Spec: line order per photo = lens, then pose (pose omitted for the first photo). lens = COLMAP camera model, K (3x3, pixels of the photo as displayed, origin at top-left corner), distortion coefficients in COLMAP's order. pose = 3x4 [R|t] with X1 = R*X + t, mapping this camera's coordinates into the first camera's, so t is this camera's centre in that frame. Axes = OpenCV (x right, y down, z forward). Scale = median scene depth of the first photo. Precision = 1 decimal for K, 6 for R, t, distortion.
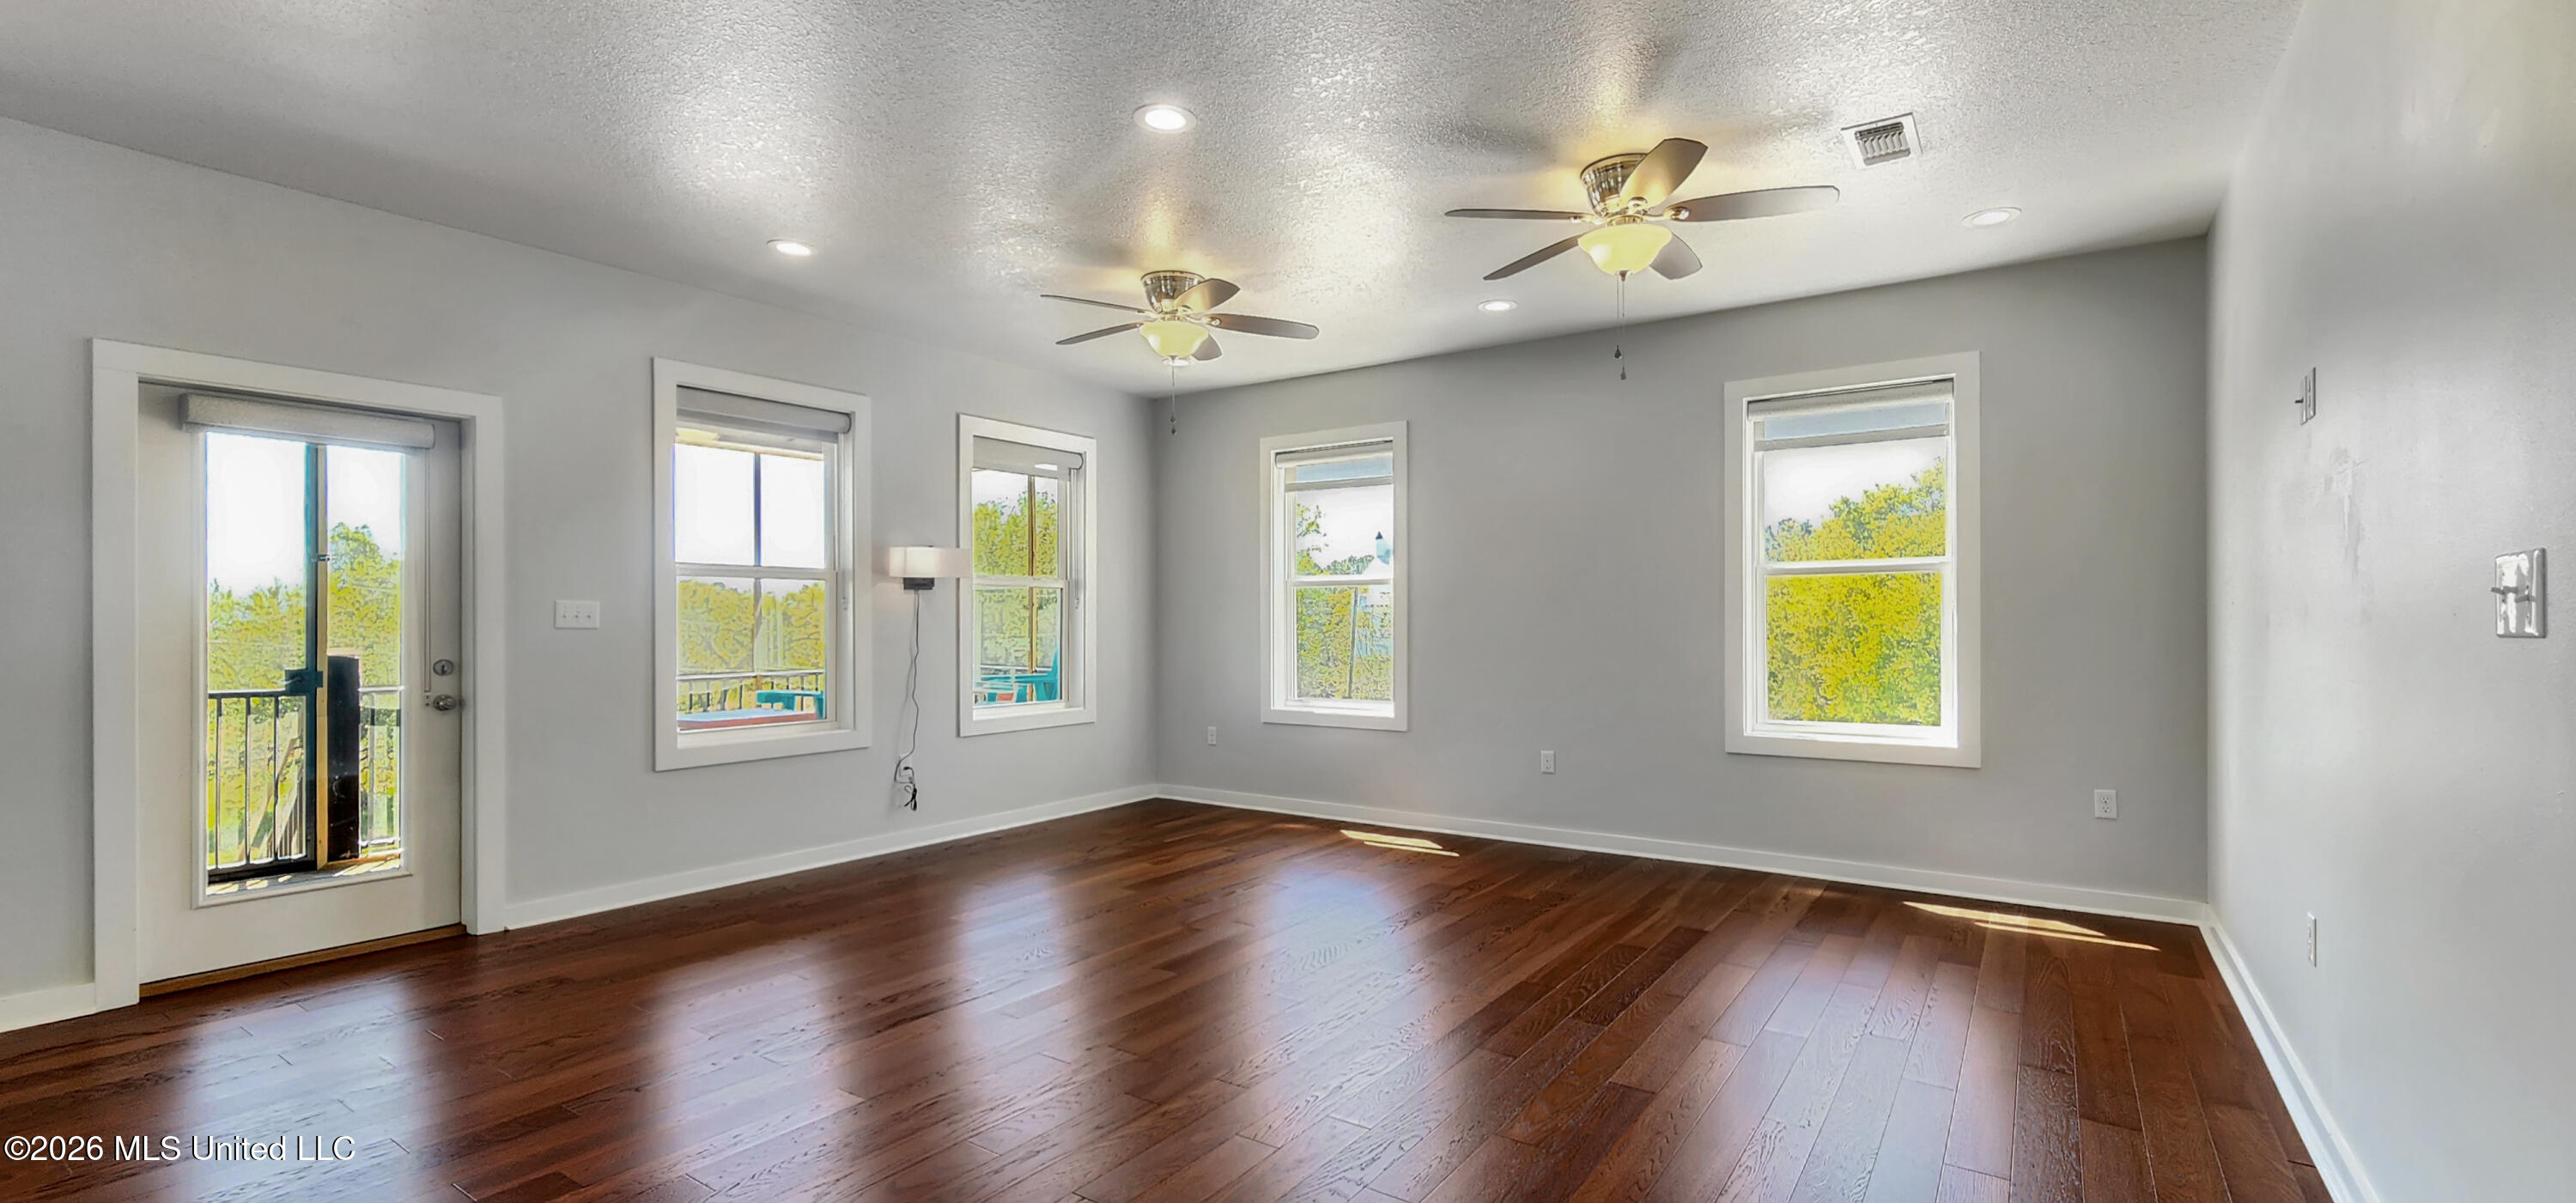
lens RADIAL K [[1098.2, 0, 1294.2], [0, 1098.2, 607.6], [0, 0, 1]] dist [0.005166, 0.000550]
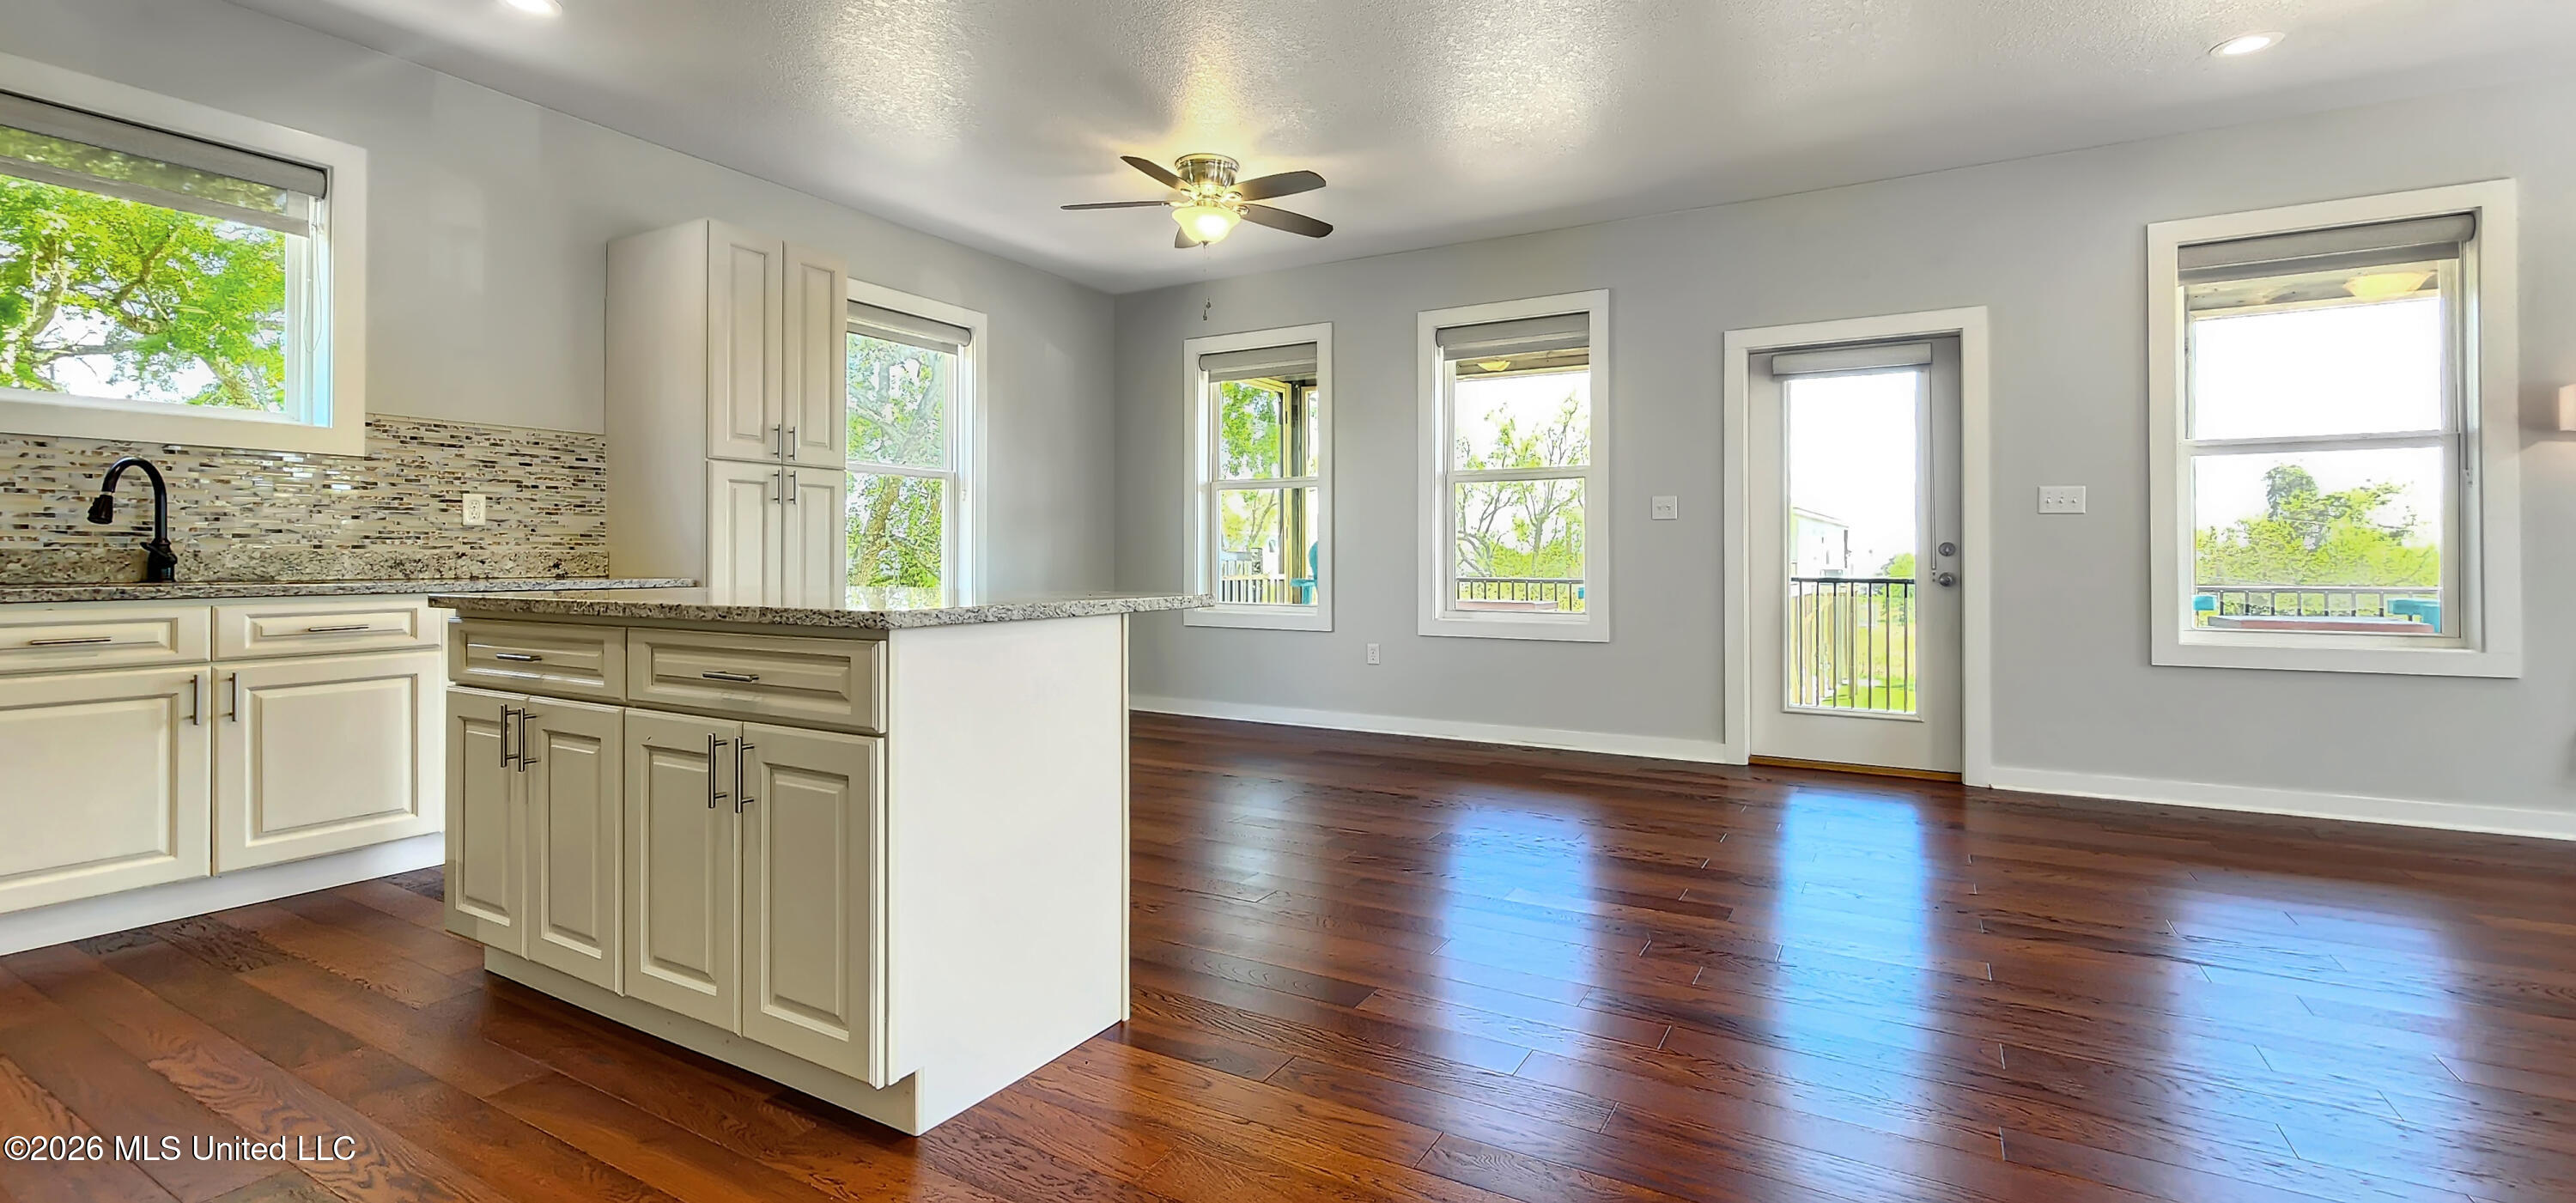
lens RADIAL K [[1098.2, 0, 1294.2], [0, 1098.2, 534.3], [0, 0, 1]] dist [0.005166, 0.000550]
pose [[0.075273, -0.008587, -0.997126, 0.333393], [0.014511, 0.999866, -0.007515, 0.037196], [0.997057, -0.013904, 0.075388, 0.225277]]
